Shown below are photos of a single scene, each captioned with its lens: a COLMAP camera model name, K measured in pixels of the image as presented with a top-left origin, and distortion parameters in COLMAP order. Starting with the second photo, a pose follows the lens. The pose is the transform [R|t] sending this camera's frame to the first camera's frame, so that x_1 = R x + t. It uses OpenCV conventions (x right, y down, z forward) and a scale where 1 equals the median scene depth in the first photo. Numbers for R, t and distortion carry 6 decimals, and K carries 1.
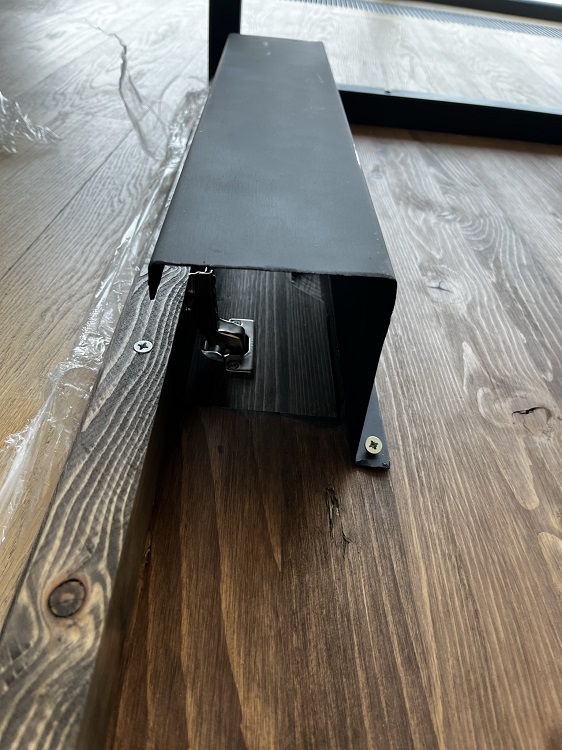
lens RADIAL K [[585.6, 0, 267.9], [0, 585.6, 389.9], [0, 0, 1]] dist [0.051747, -0.098469]
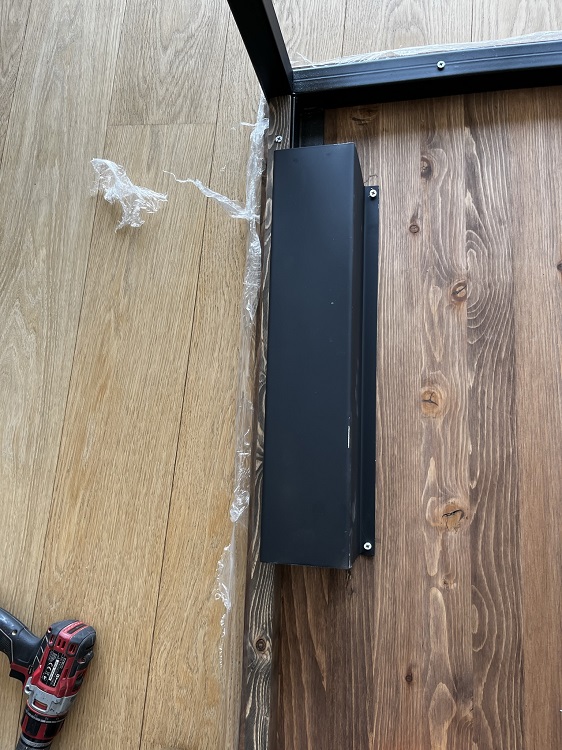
lens RADIAL K [[585.6, 0, 267.9], [0, 585.6, 389.9], [0, 0, 1]] dist [0.051747, -0.098469]
pose [[0.947342, -0.022303, -0.319446, 0.547594], [0.231861, 0.735837, 0.636226, -1.882907], [0.220871, -0.676791, 0.702261, -0.302923]]
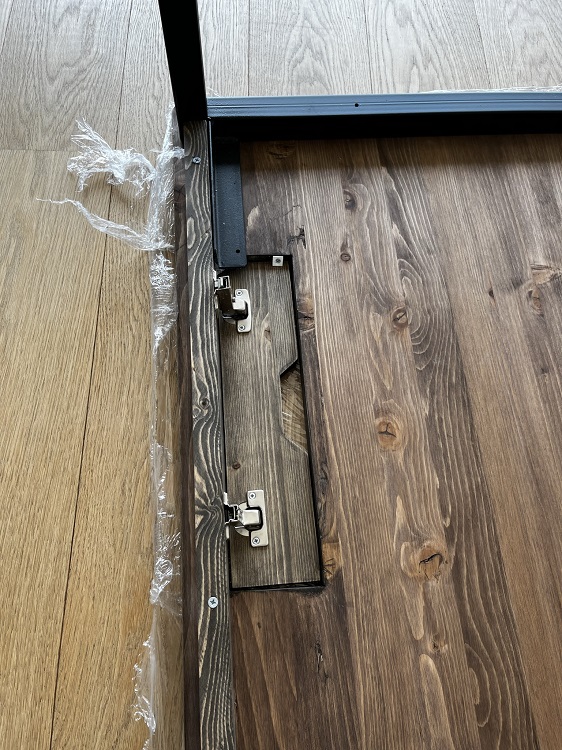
lens RADIAL K [[585.6, 0, 267.9], [0, 585.6, 389.9], [0, 0, 1]] dist [0.051747, -0.098469]
pose [[0.994623, -0.100907, -0.023278, 0.065908], [0.098730, 0.856170, 0.507174, -1.444606], [-0.031248, -0.506745, 0.861529, -0.246860]]
